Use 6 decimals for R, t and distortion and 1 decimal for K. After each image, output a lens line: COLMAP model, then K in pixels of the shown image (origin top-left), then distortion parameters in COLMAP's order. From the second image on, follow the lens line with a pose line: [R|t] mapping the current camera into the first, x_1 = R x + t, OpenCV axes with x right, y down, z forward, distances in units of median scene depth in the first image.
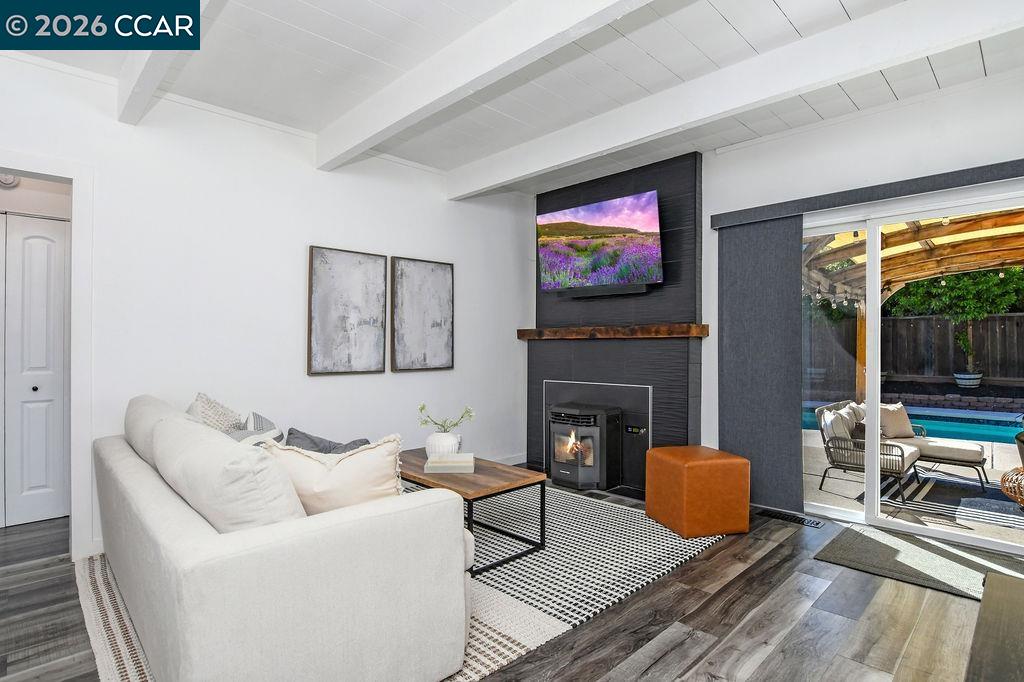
lens RADIAL K [[513.2, 0, 525.3], [0, 513.2, 347.7], [0, 0, 1]] dist [0.000156, 0.000215]
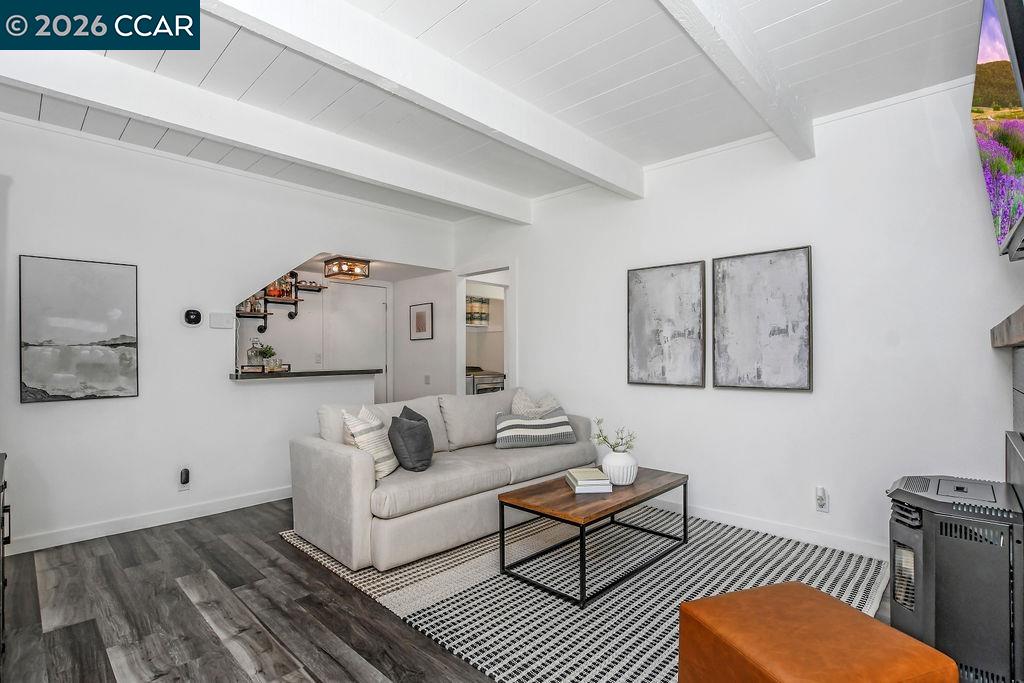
lens RADIAL K [[502.4, 0, 500.2], [0, 502.4, 341.7], [0, 0, 1]] dist [-0.011229, -0.000028]
pose [[0.016680, -0.022185, -0.999615, 0.620823], [-0.004417, 0.999742, -0.022262, -0.012596], [0.999851, 0.004787, 0.016578, 0.626712]]
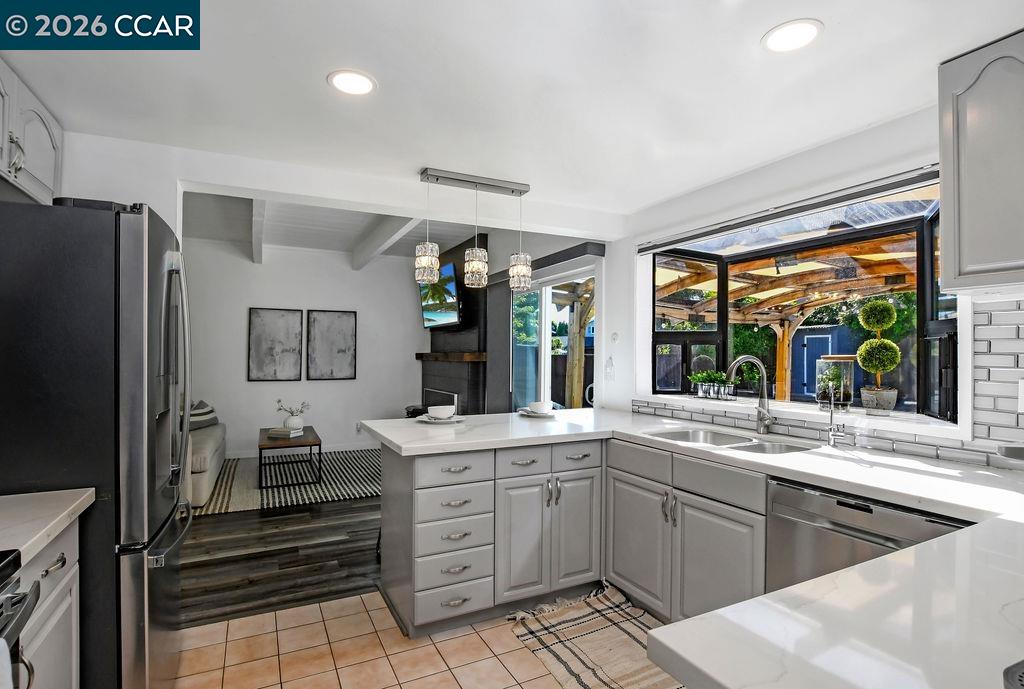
lens RADIAL K [[481.1, 0, 537.2], [0, 481.1, 357.8], [0, 0, 1]] dist [-0.030025, 0.003399]
pose [[0.964081, 0.008090, -0.265487, 0.868543], [-0.008333, 0.999965, 0.000209, -0.032343], [0.265479, 0.002010, 0.964114, -0.277927]]
